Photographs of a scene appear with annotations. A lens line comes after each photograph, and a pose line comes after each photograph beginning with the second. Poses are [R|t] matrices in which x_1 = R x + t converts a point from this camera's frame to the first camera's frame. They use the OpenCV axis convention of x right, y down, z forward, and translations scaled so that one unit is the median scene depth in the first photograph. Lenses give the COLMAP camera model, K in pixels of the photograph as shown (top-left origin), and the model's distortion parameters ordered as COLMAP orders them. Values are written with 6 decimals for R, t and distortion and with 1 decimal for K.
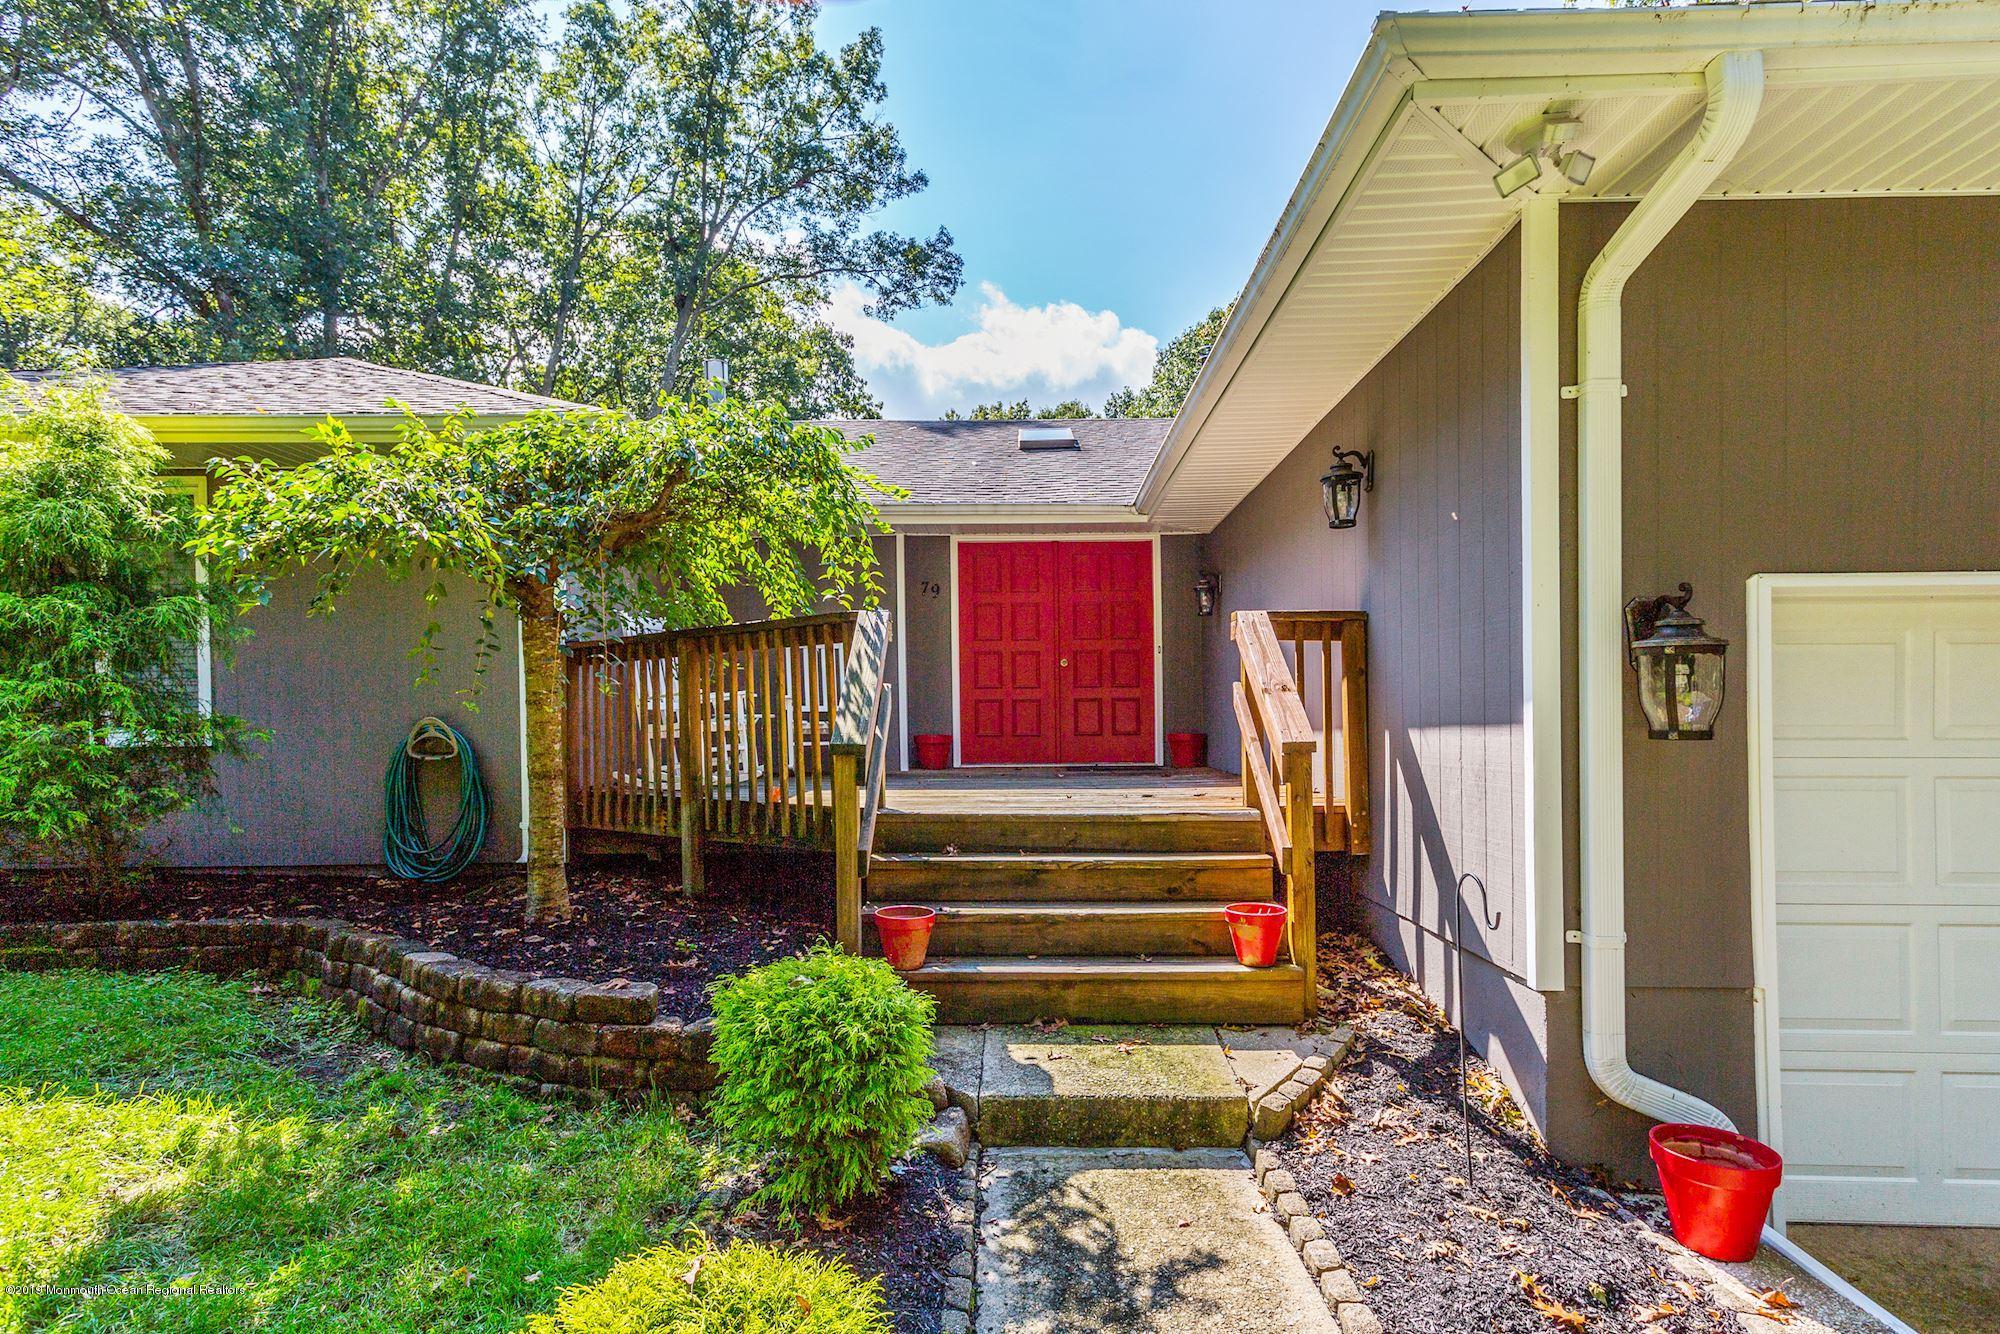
lens RADIAL K [[1043.1, 0, 986.8], [0, 1043.1, 654.1], [0, 0, 1]] dist [0.009519, -0.000373]
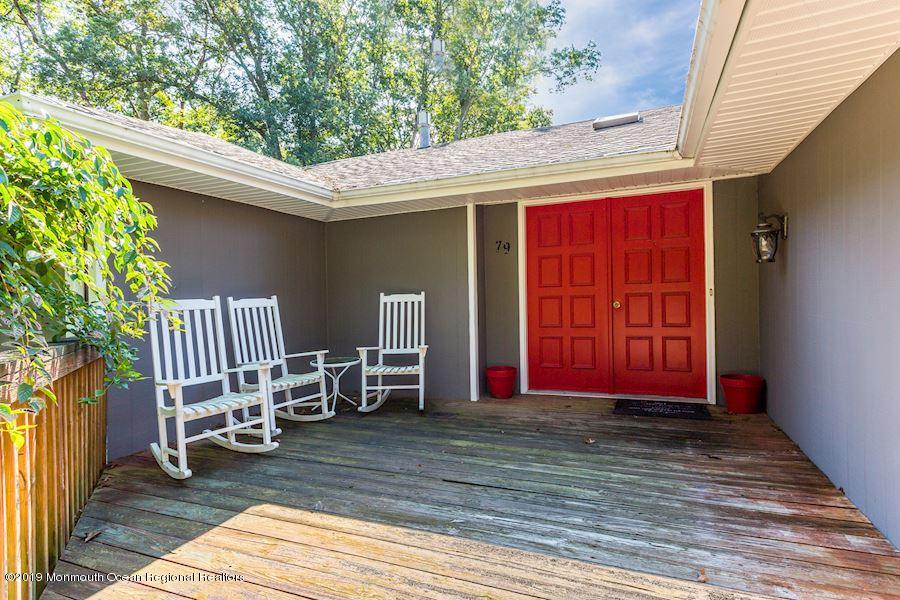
lens RADIAL K [[469.4, 0, 450.8], [0, 469.4, 304.5], [0, 0, 1]] dist [0.009519, -0.000373]
pose [[0.935571, -0.015264, -0.352808, 0.084956], [0.045391, 0.995976, 0.077277, -0.040090], [0.350208, -0.088313, 0.932499, 0.454516]]
